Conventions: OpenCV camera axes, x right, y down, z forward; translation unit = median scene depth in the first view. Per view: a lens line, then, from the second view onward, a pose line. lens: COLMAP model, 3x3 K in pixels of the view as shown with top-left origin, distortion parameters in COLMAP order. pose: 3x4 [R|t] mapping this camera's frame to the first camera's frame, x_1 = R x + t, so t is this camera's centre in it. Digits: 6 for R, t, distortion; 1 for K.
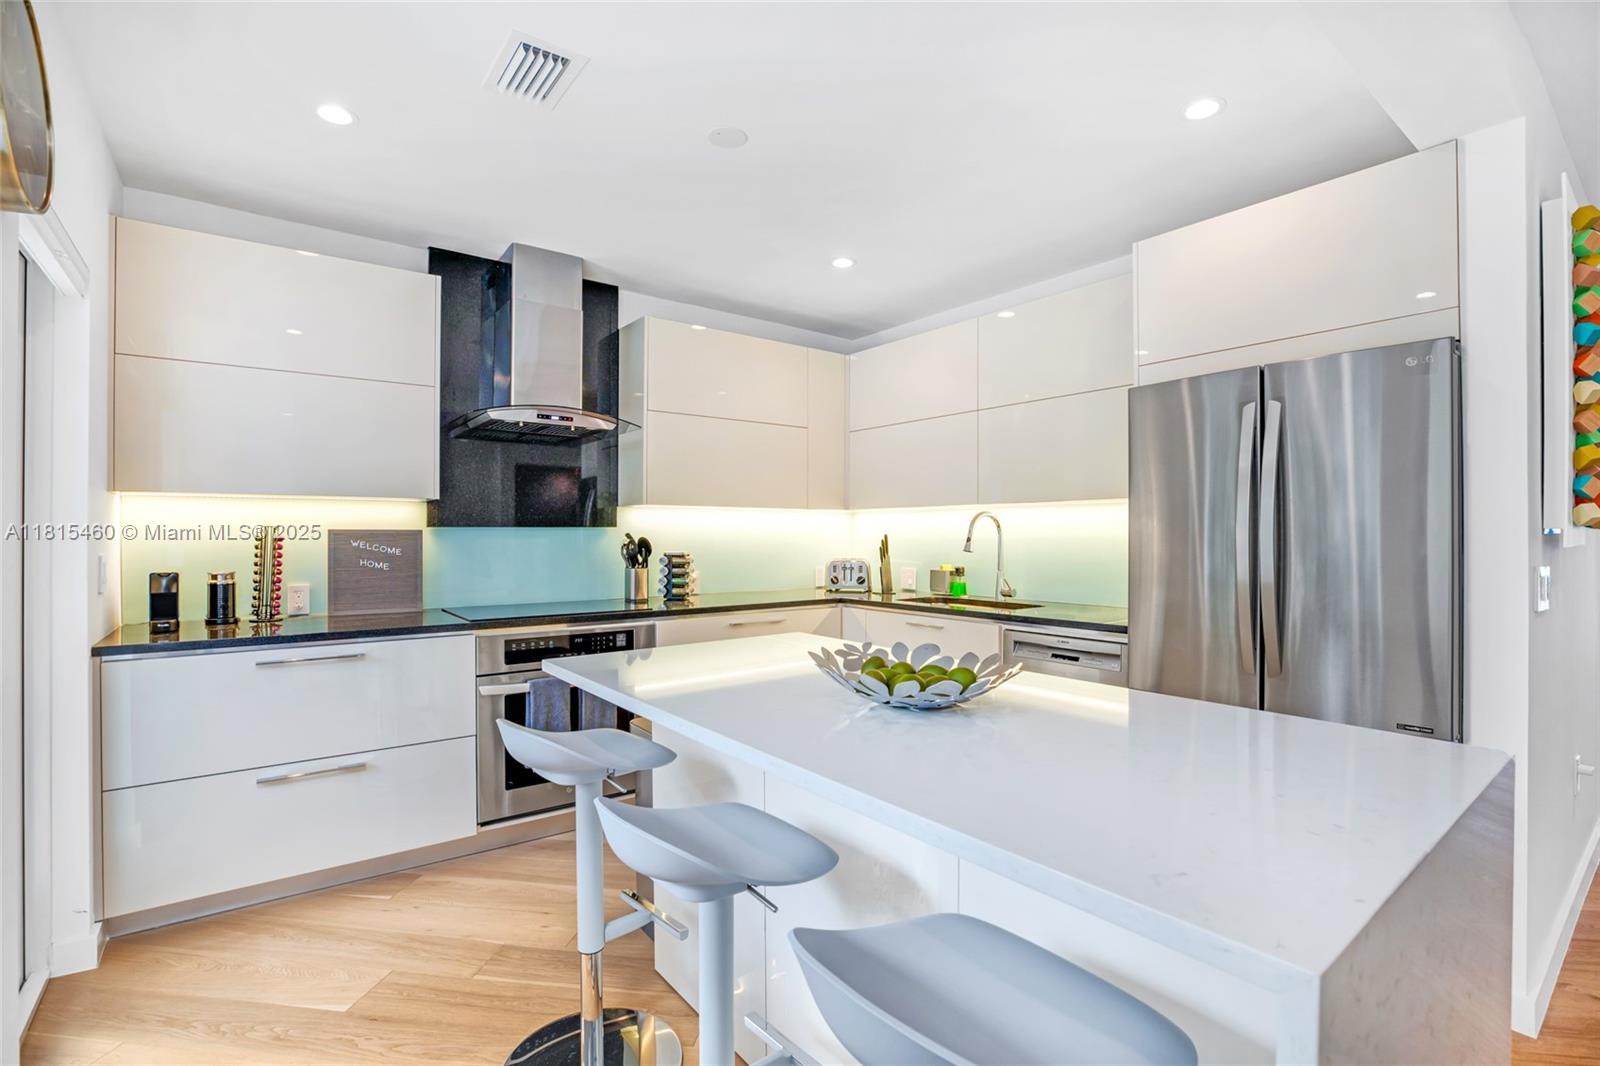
lens RADIAL K [[740.9, 0, 800.0], [0, 740.9, 533.0], [0, 0, 1]] dist [-0.018385, 0.000232]
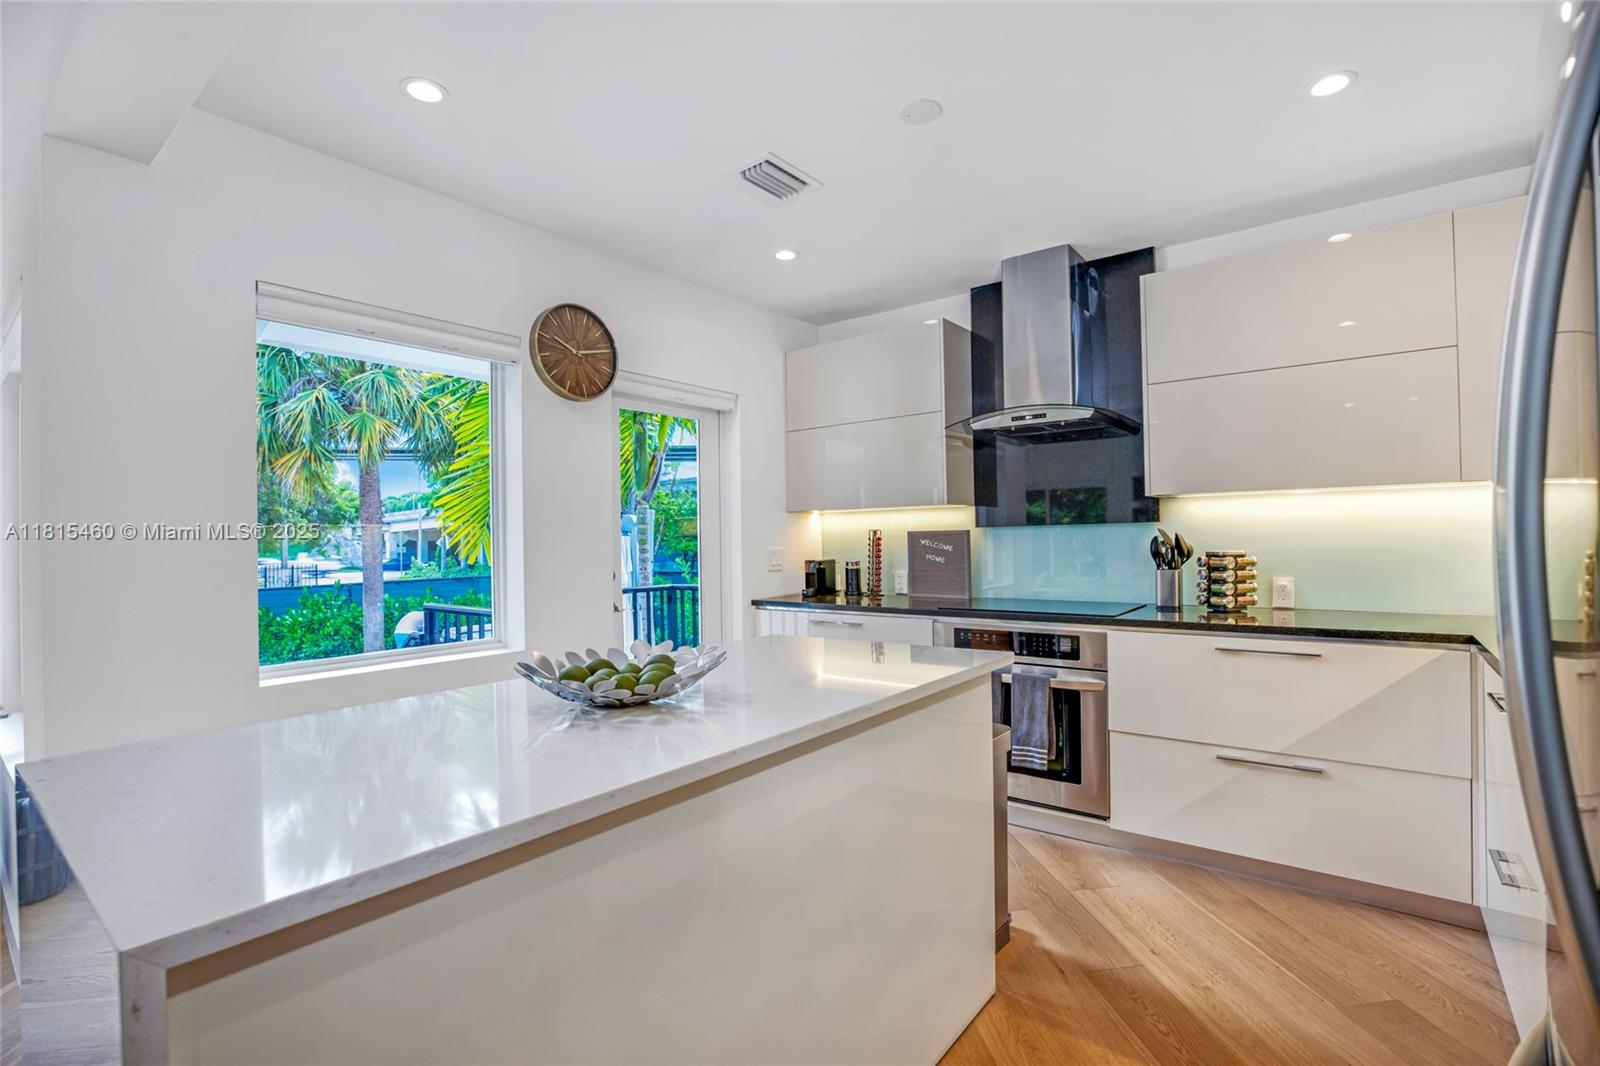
lens RADIAL K [[740.9, 0, 800.0], [0, 740.9, 533.0], [0, 0, 1]] dist [-0.018385, 0.000232]
pose [[0.273137, -0.008261, -0.961940, 0.596273], [0.017830, 0.999835, -0.003523, -0.000566], [0.961810, -0.016189, 0.273239, 0.441726]]
